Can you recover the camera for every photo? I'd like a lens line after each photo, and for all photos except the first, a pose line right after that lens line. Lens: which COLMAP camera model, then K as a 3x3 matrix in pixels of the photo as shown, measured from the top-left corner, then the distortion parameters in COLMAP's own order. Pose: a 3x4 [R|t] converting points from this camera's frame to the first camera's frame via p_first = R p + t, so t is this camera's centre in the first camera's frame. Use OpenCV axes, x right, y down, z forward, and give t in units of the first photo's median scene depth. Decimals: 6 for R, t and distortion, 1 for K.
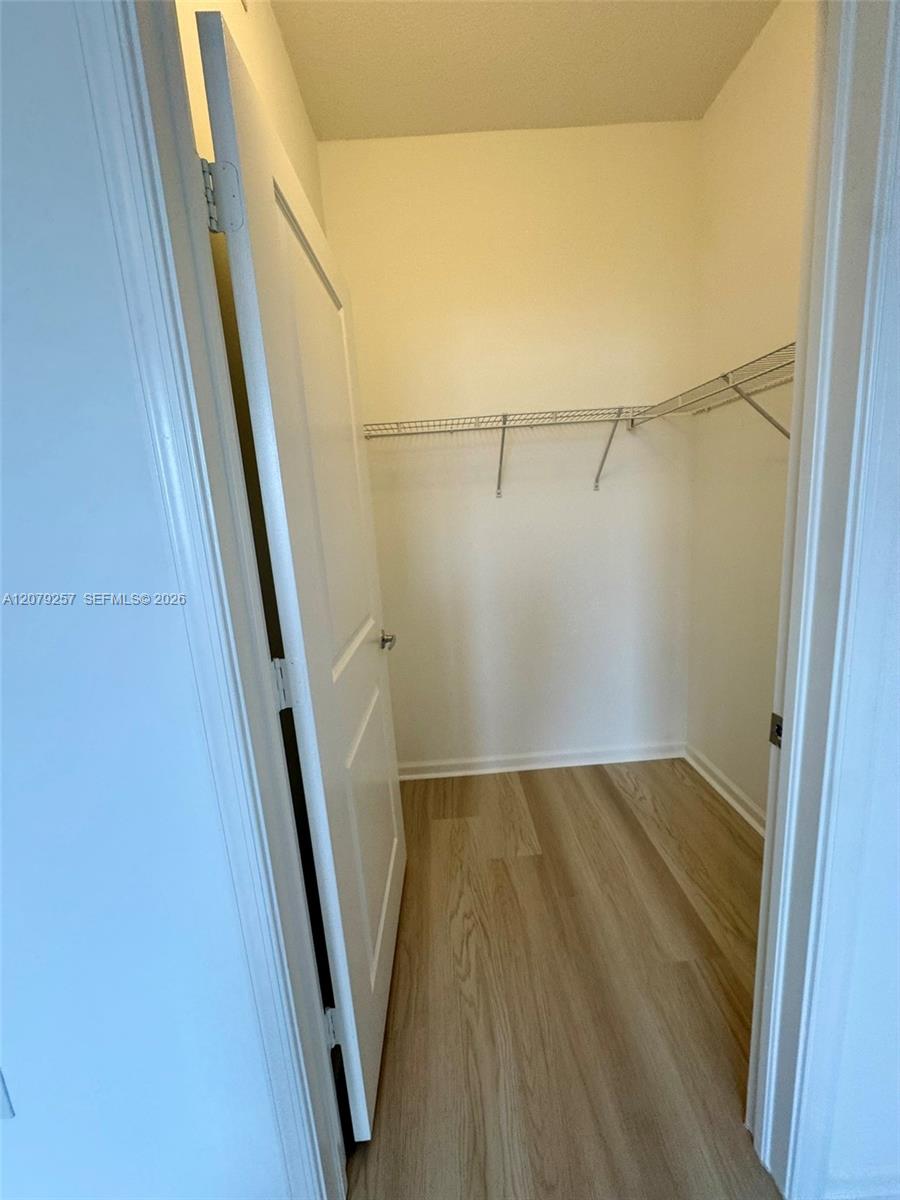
lens RADIAL K [[475.5, 0, 450.0], [0, 475.5, 600.0], [0, 0, 1]] dist [0.002644, 0.000069]
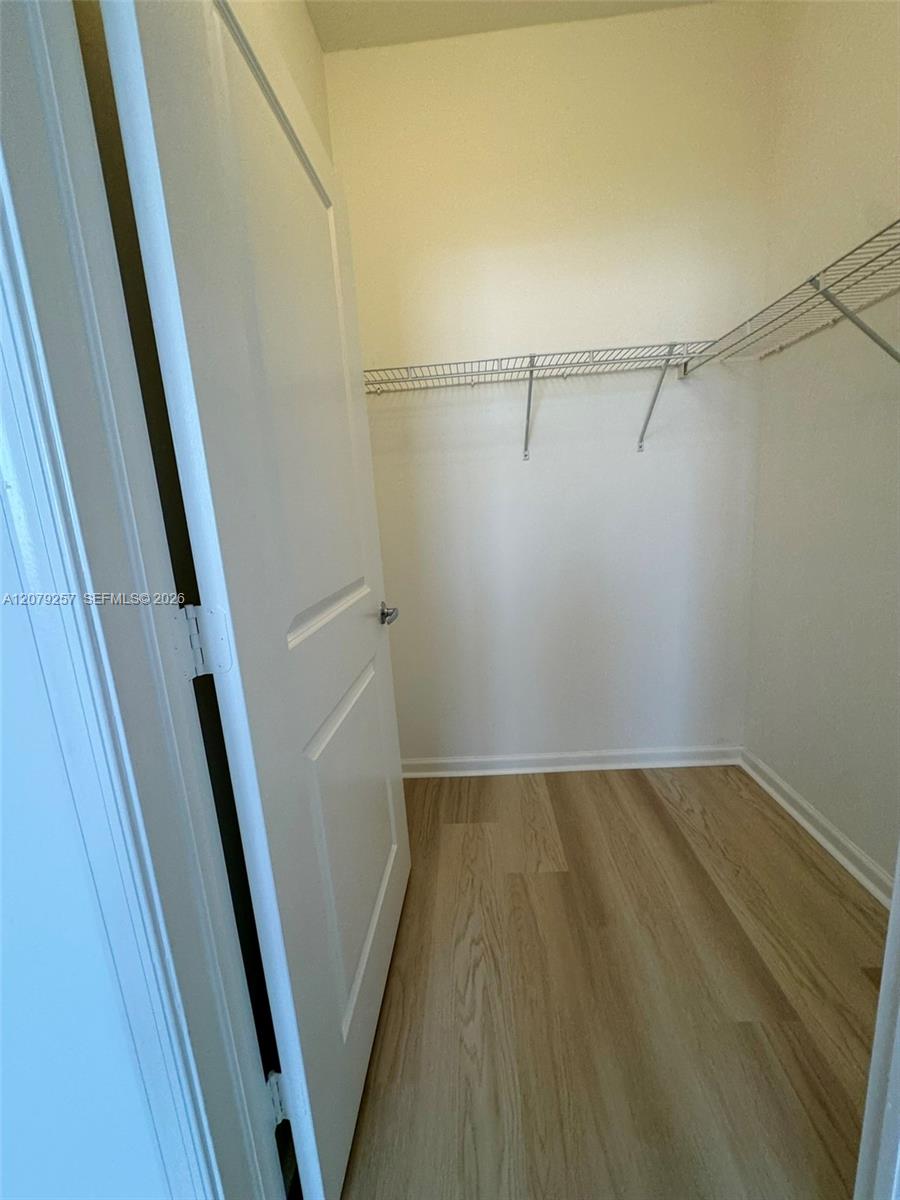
lens RADIAL K [[475.9, 0, 450.0], [0, 475.9, 600.0], [0, 0, 1]] dist [-0.001801, -0.000002]
pose [[0.997222, 0.015389, -0.072882, 0.038773], [-0.015050, 0.999873, 0.005189, 0.049323], [0.072952, -0.004077, 0.997327, 0.143863]]
